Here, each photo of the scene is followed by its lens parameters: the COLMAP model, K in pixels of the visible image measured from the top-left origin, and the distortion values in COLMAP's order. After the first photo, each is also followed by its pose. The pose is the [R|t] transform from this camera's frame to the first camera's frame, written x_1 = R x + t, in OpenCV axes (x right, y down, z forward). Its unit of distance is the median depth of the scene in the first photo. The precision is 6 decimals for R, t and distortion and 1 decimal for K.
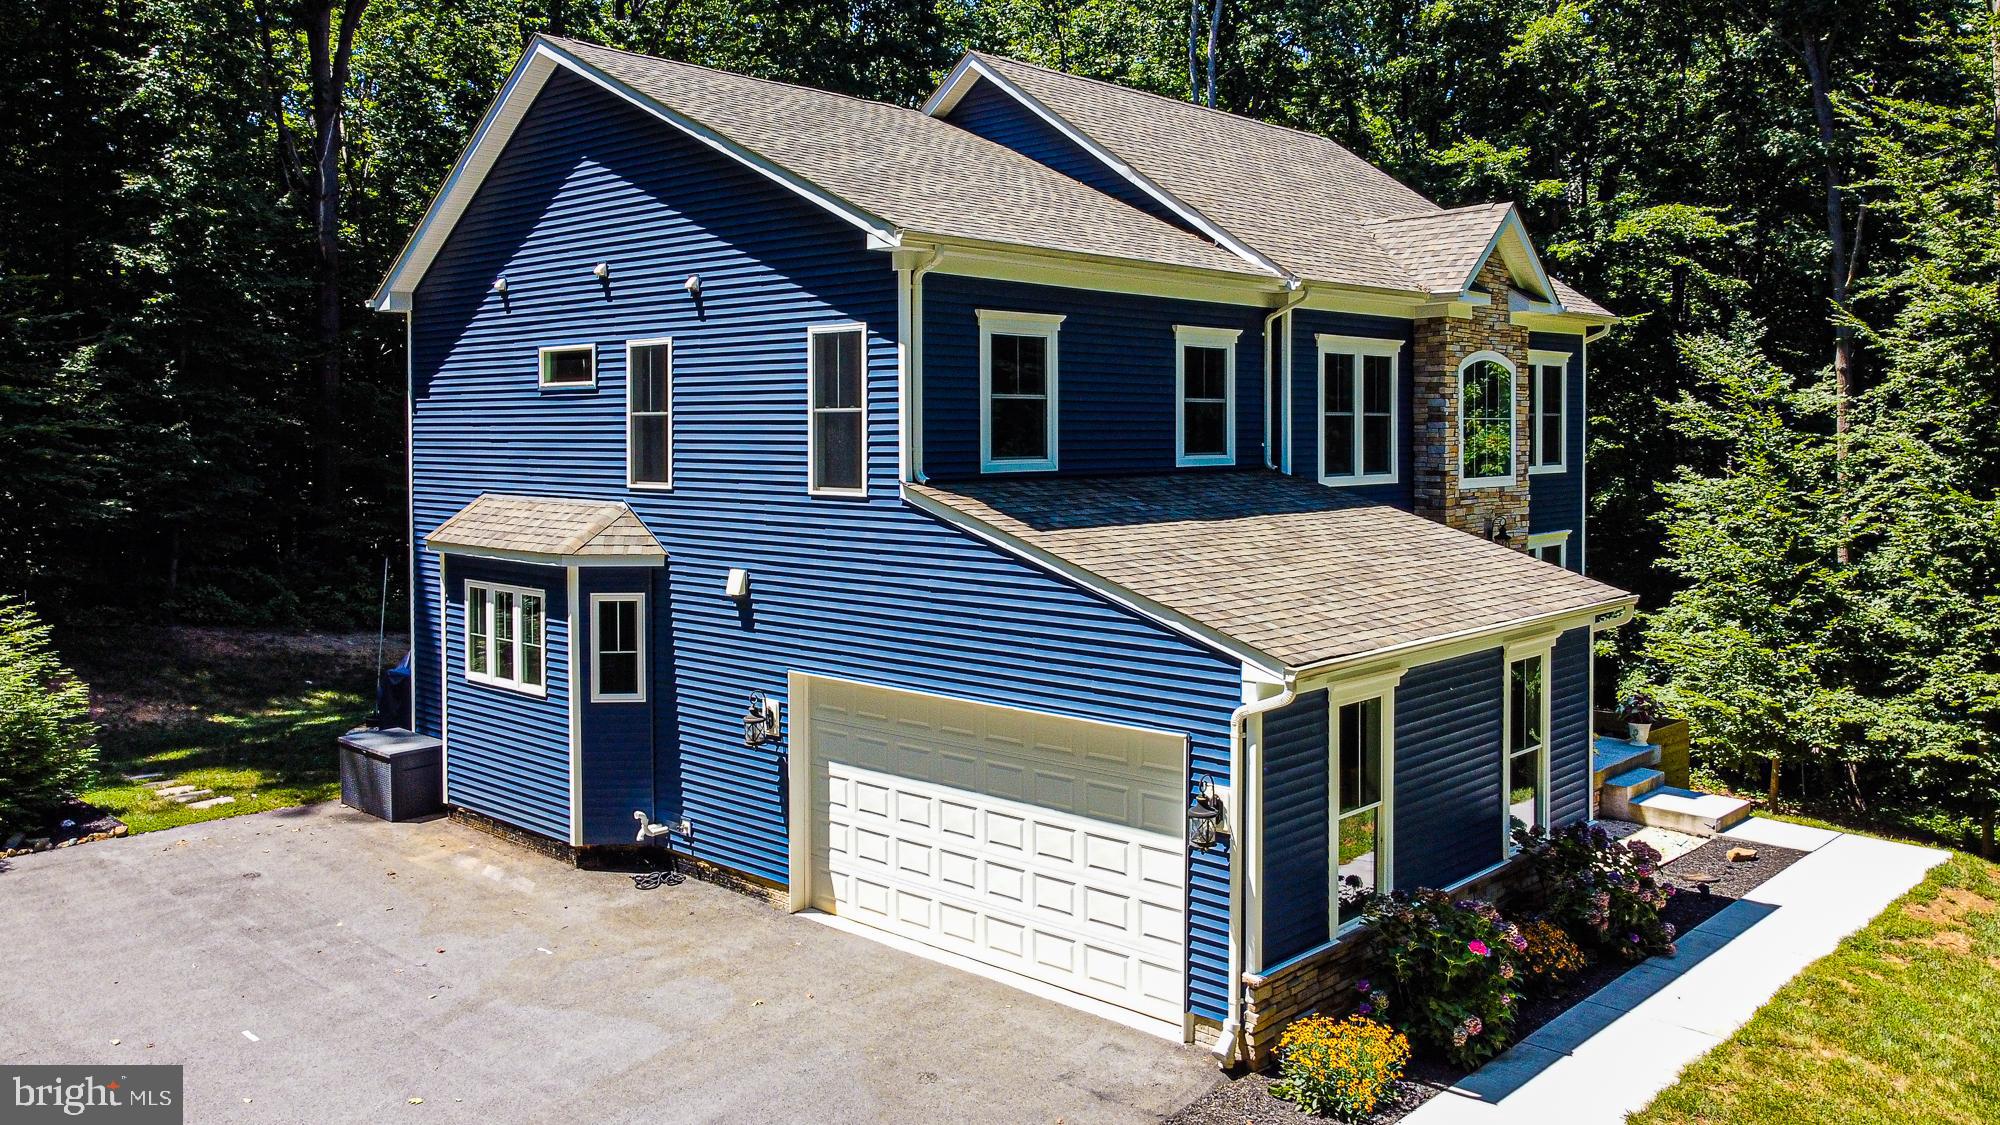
lens RADIAL K [[1603.4, 0, 1047.8], [0, 1603.4, 457.3], [0, 0, 1]] dist [-0.001944, -0.004608]
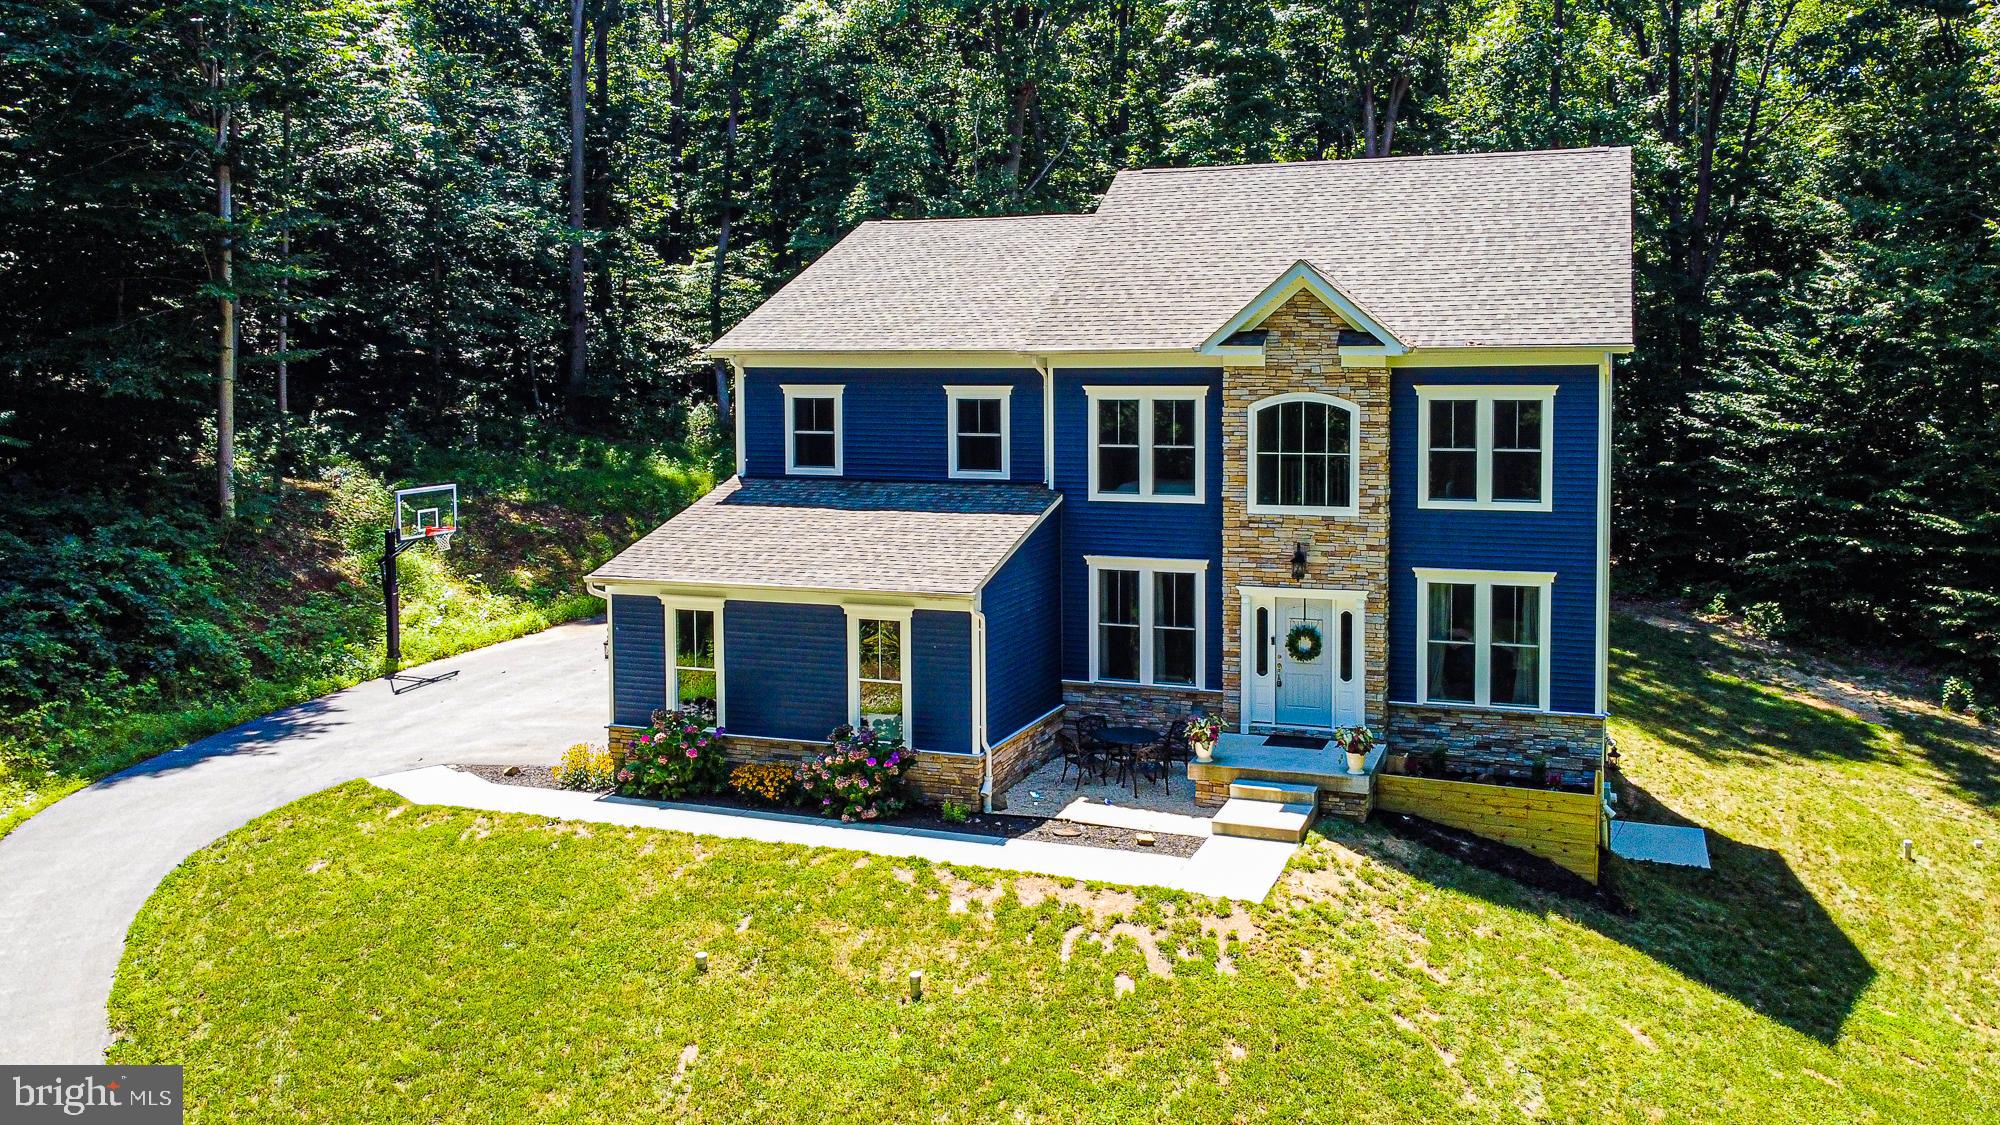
lens RADIAL K [[1603.4, 0, 1047.8], [0, 1603.4, 457.3], [0, 0, 1]] dist [-0.001944, -0.004608]
pose [[0.356525, 0.042607, -0.933314, 1.484116], [-0.021842, 0.999067, 0.037265, -0.070144], [0.934030, 0.007100, 0.357123, 0.516910]]
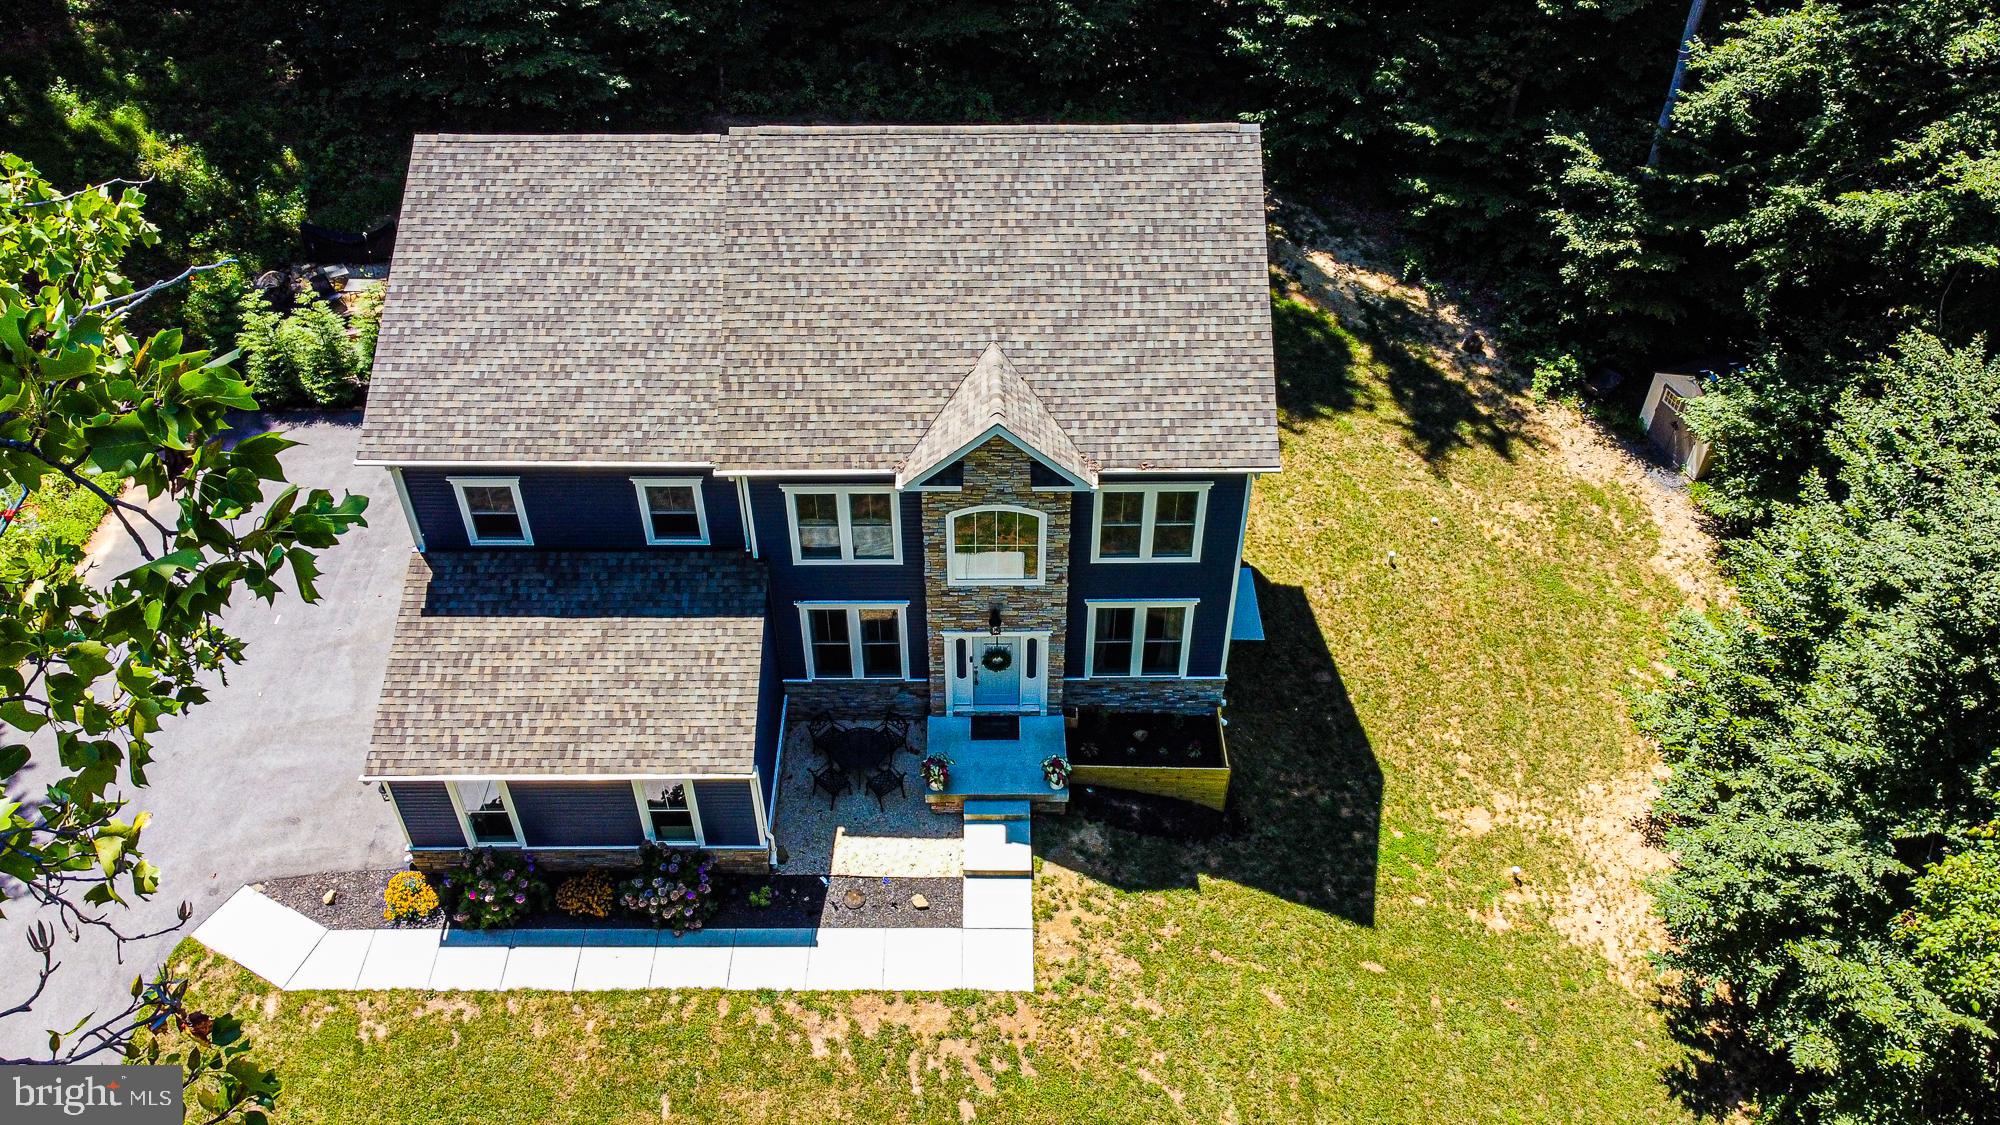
lens RADIAL K [[1589.9, 0, 1000.0], [0, 1589.9, 562.5], [0, 0, 1]] dist [-0.001367, -0.008159]
pose [[0.663685, 0.508846, -0.548268, 1.146690], [-0.021264, 0.745506, 0.666160, -1.003814], [0.747710, -0.430462, 0.505601, 0.432972]]
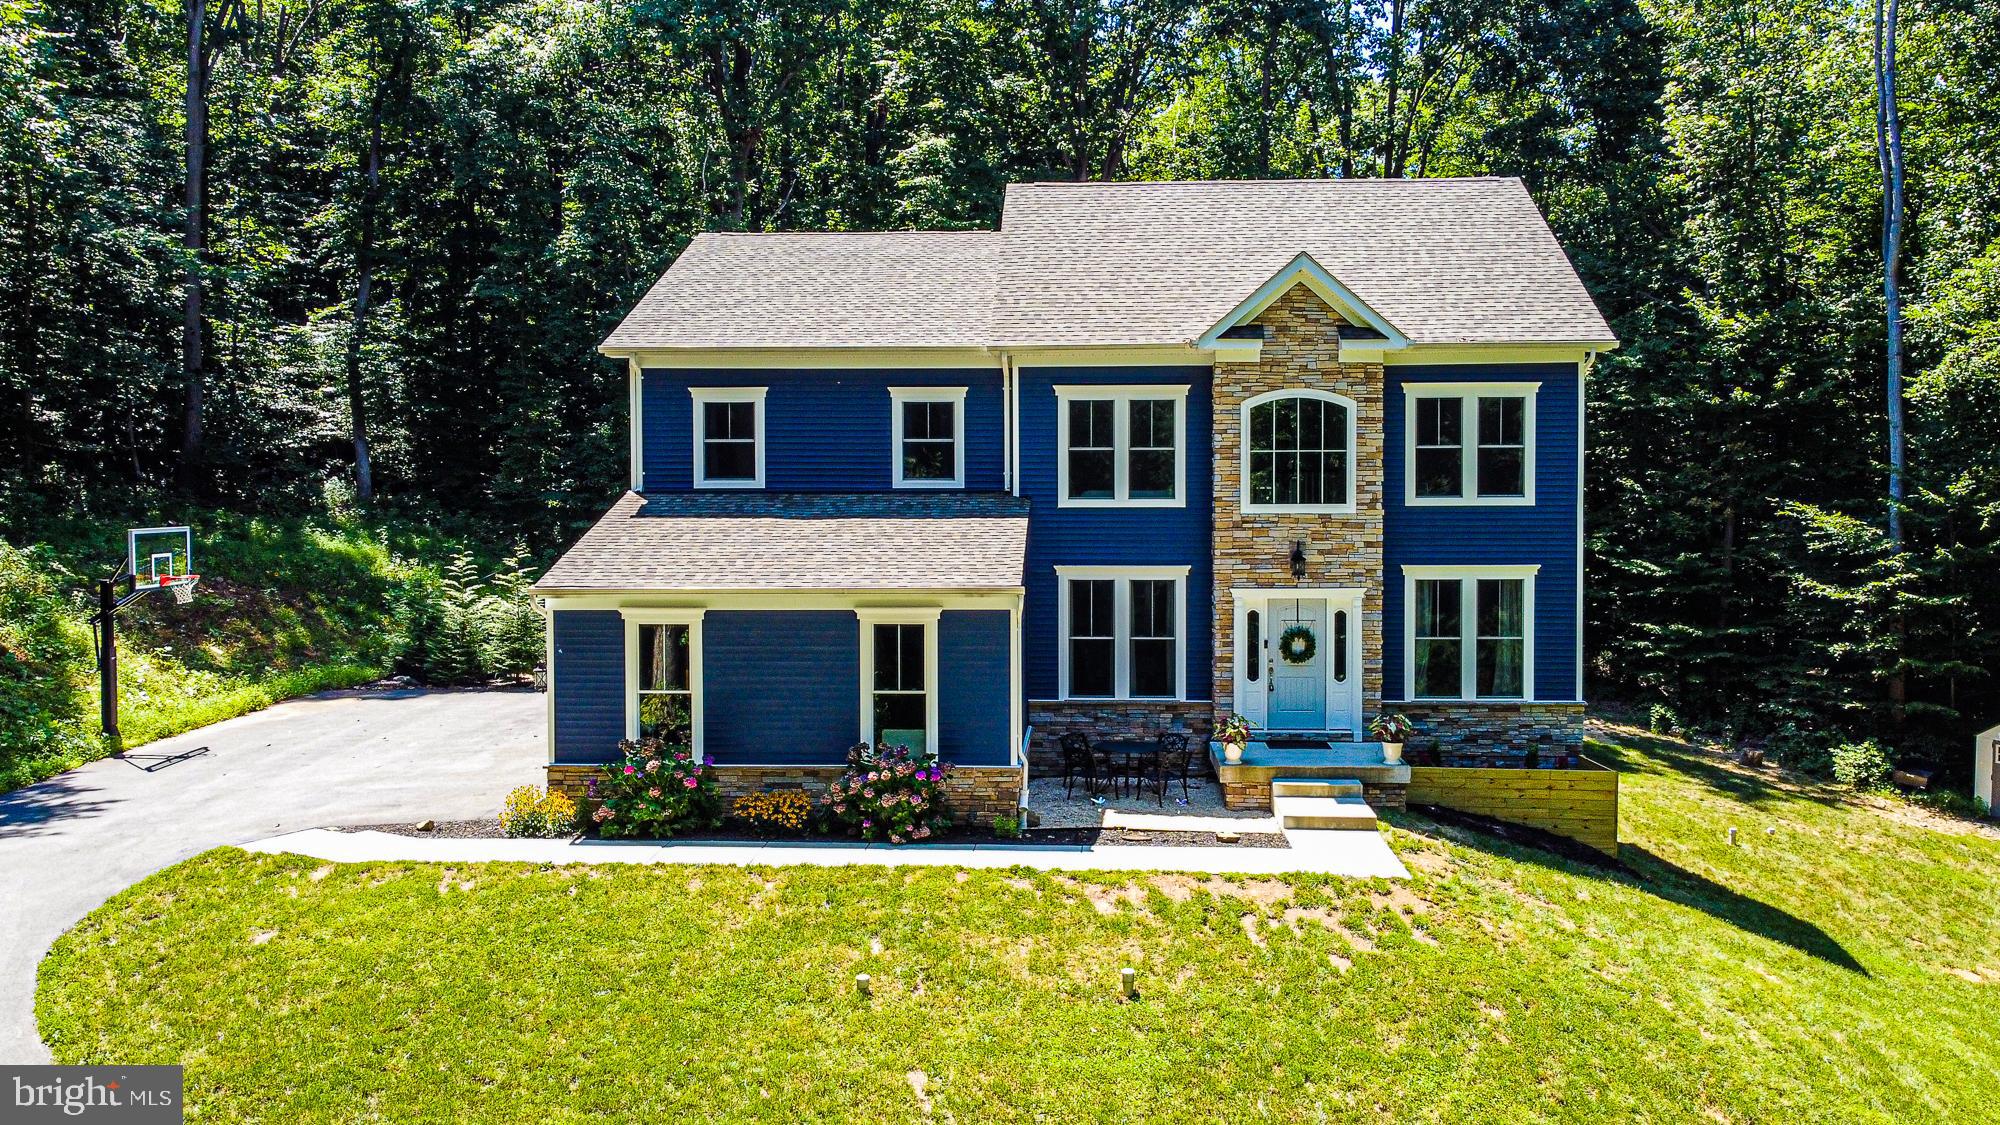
lens RADIAL K [[1589.9, 0, 1000.0], [0, 1589.9, 562.5], [0, 0, 1]] dist [-0.001367, -0.008159]
pose [[0.616191, 0.021730, -0.787297, 1.192742], [-0.017936, 0.999747, 0.013556, 0.048854], [0.787393, 0.005768, 0.616425, 0.201068]]
